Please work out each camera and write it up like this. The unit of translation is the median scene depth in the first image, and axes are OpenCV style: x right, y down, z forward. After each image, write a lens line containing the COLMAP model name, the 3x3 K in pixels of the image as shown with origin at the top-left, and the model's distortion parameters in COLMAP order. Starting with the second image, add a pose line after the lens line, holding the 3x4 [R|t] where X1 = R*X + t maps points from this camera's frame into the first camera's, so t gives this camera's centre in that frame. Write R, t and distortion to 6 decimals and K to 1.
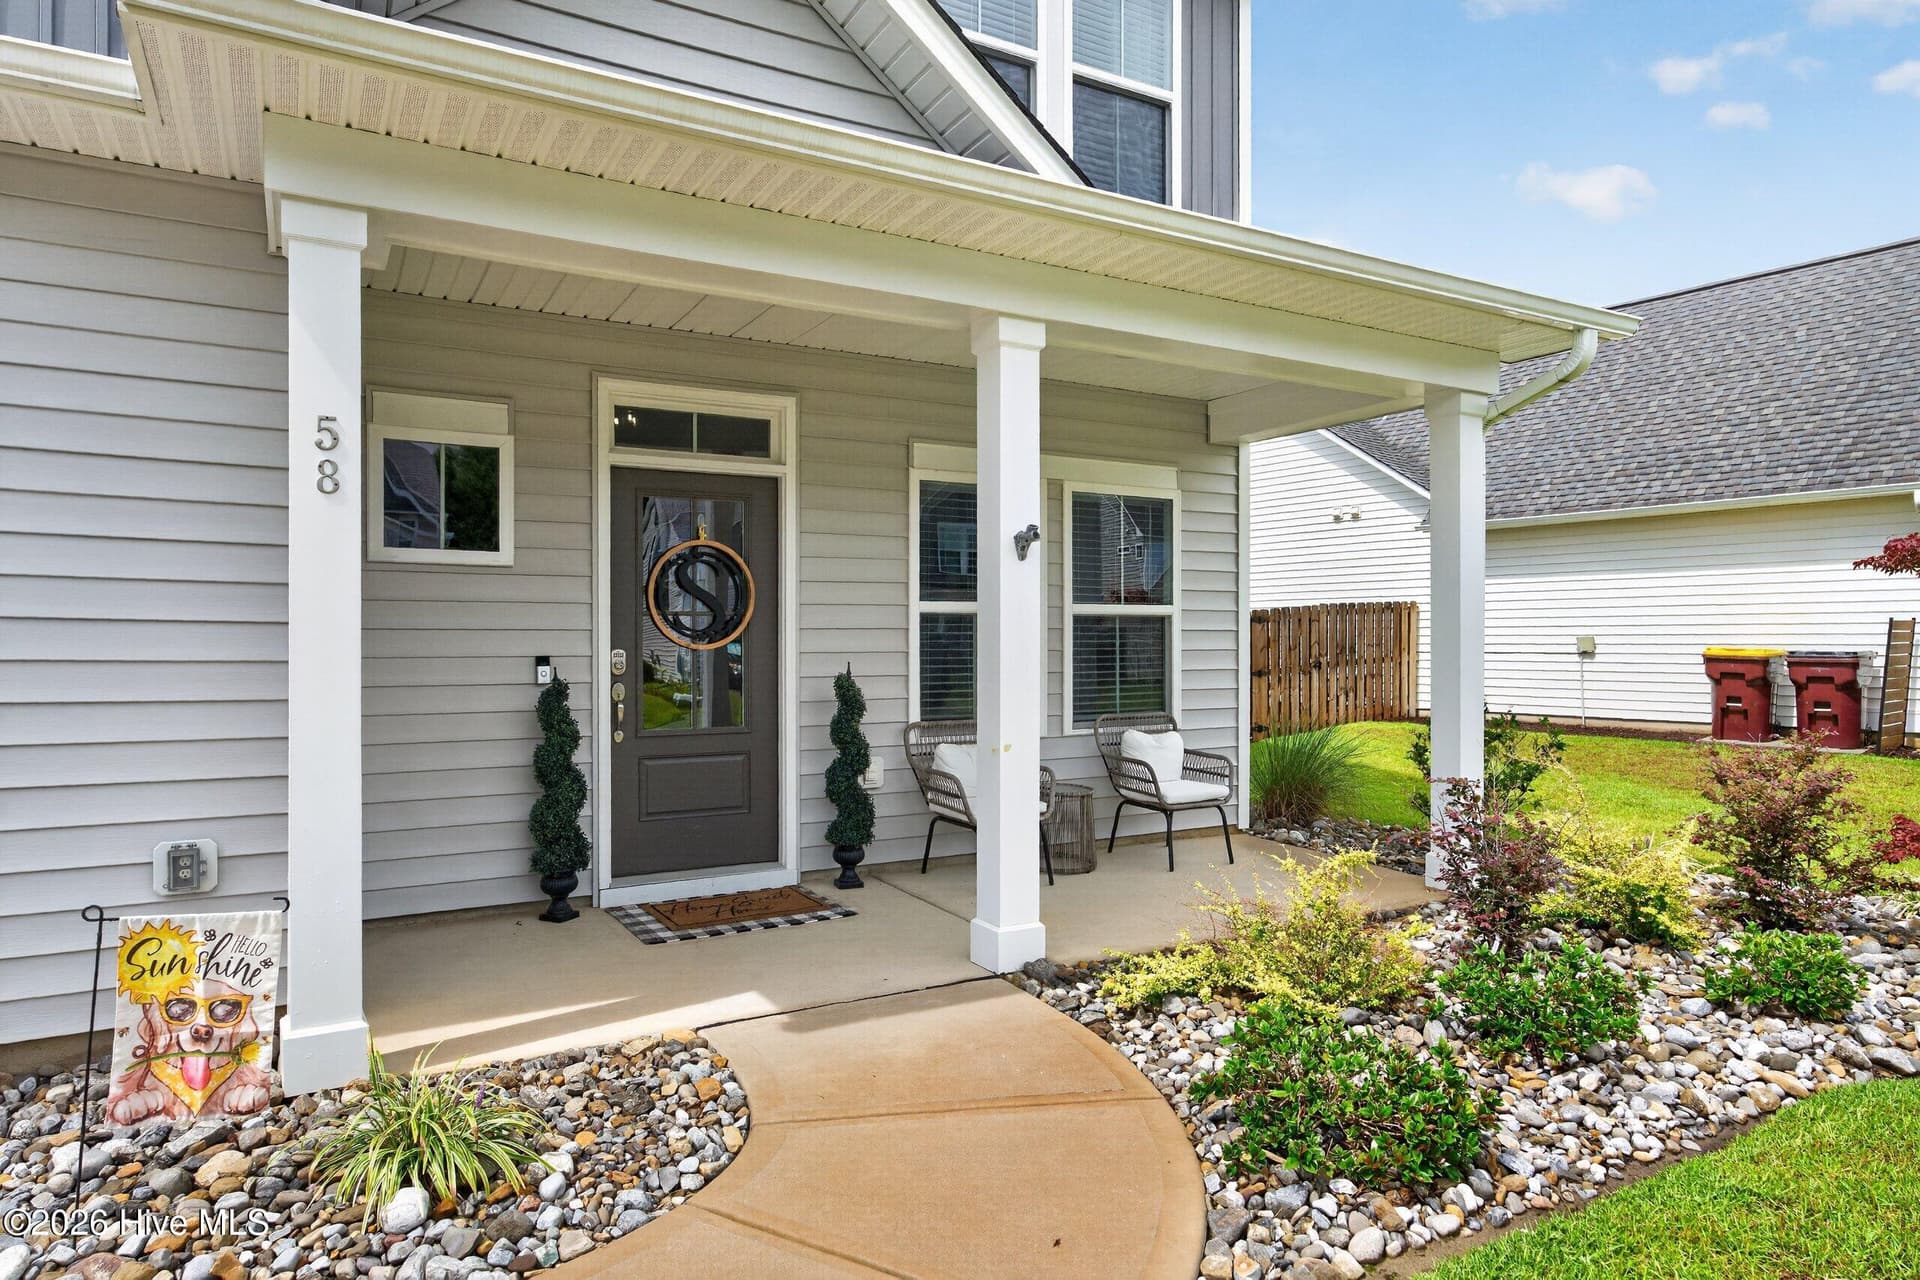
lens RADIAL K [[1155.6, 0, 959.2], [0, 1155.6, 632.3], [0, 0, 1]] dist [-0.010046, 0.016790]
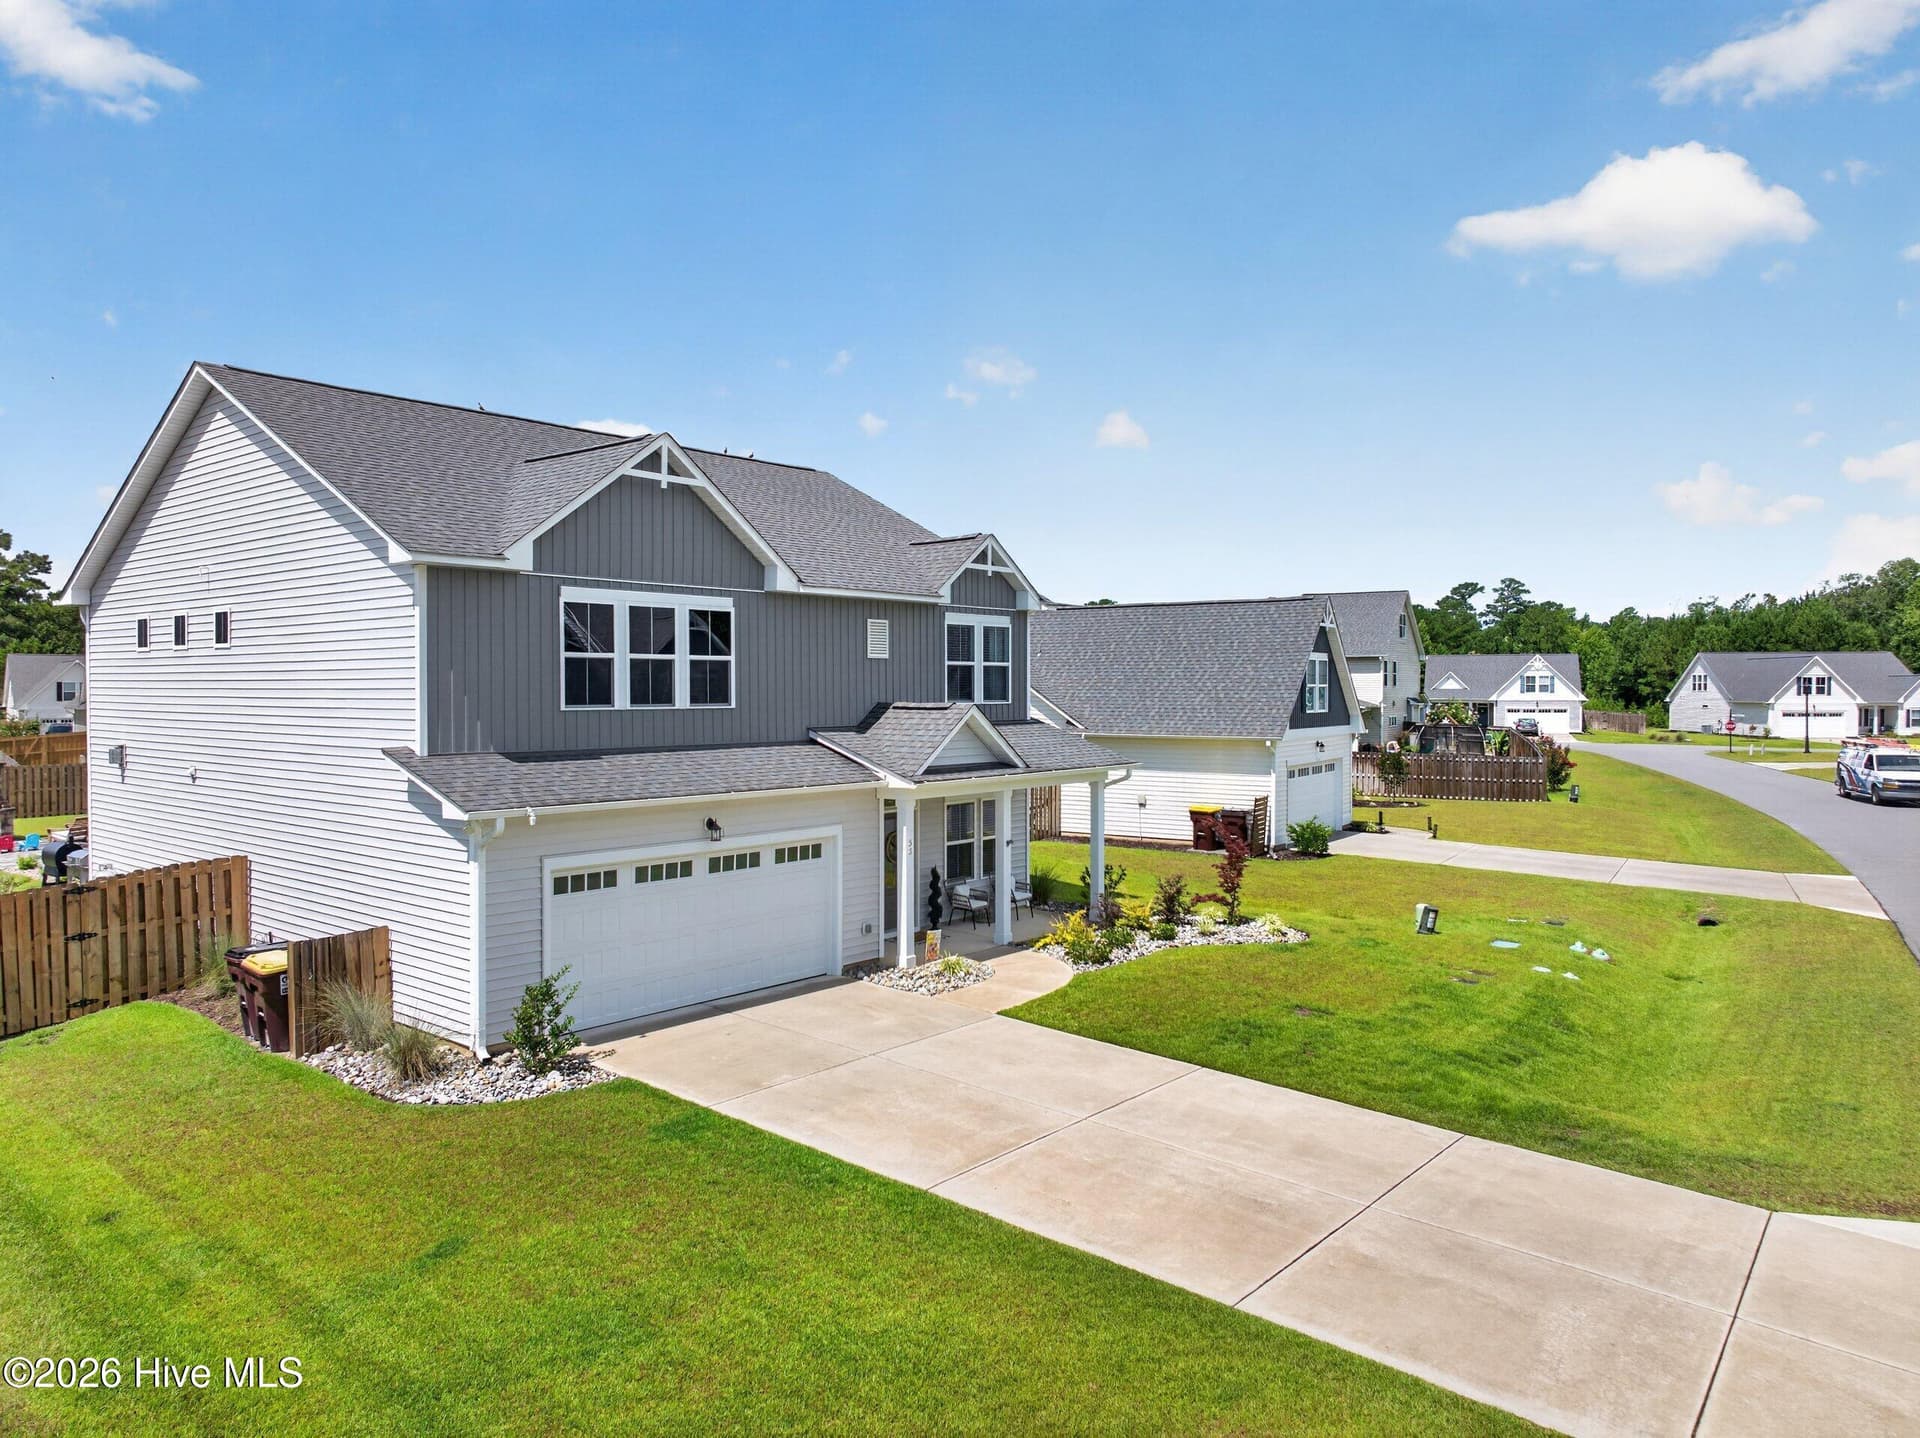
lens RADIAL K [[1288.4, 0, 949.8], [0, 1288.4, 716.1], [0, 0, 1]] dist [0.002132, -0.000752]
pose [[0.944780, -0.007928, 0.327610, -1.374462], [-0.000665, 0.999659, 0.026107, -0.541969], [-0.327706, -0.024883, 0.944452, -2.747887]]
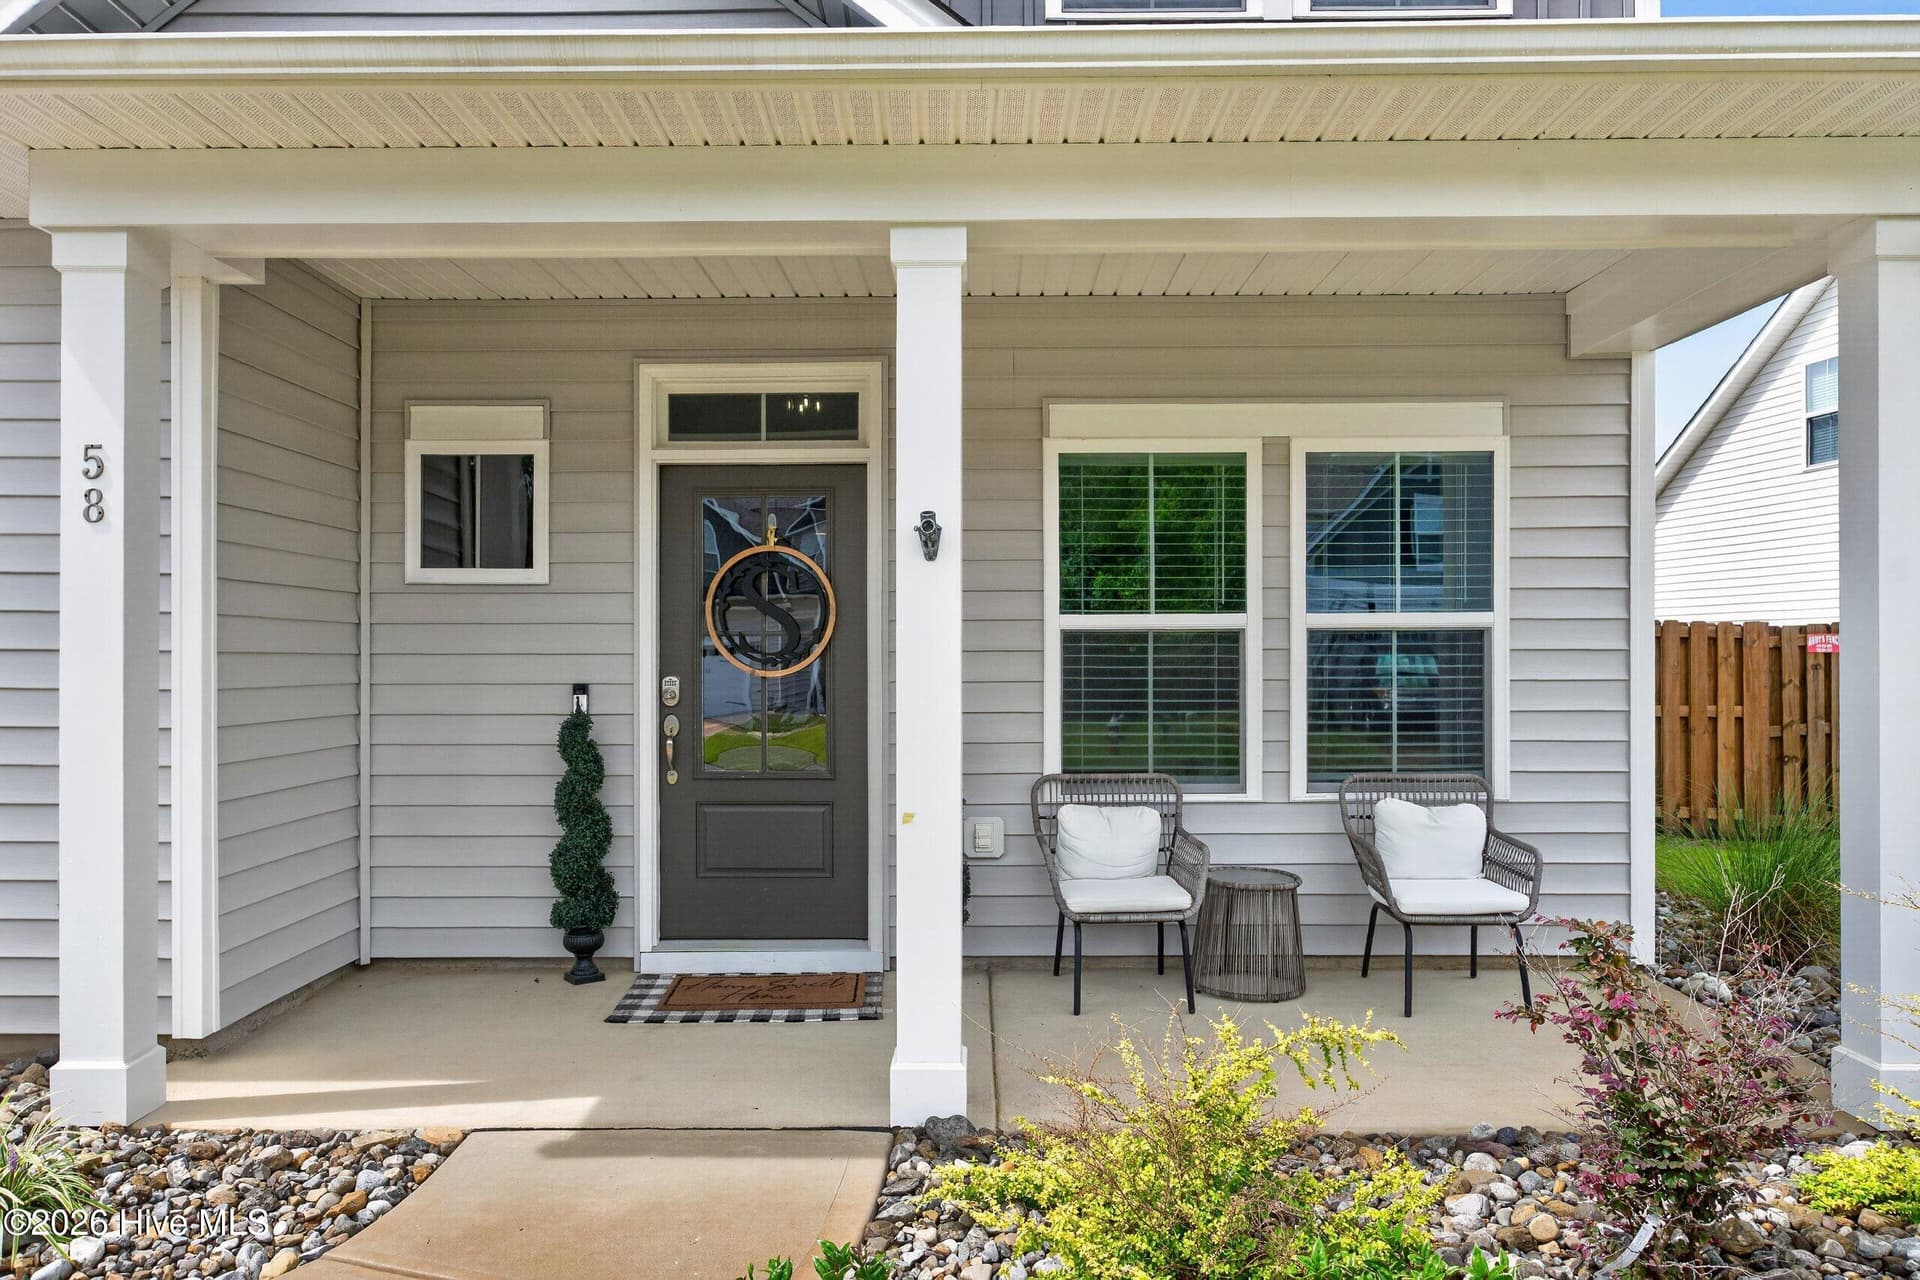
lens RADIAL K [[1391.9, 0, 929.0], [0, 1391.9, 635.0], [0, 0, 1]] dist [-0.008138, 0.012910]
pose [[0.861294, -0.006895, -0.508059, 0.403782], [0.003472, 0.999964, -0.007685, -0.007111], [0.508094, 0.004855, 0.861288, 0.201786]]
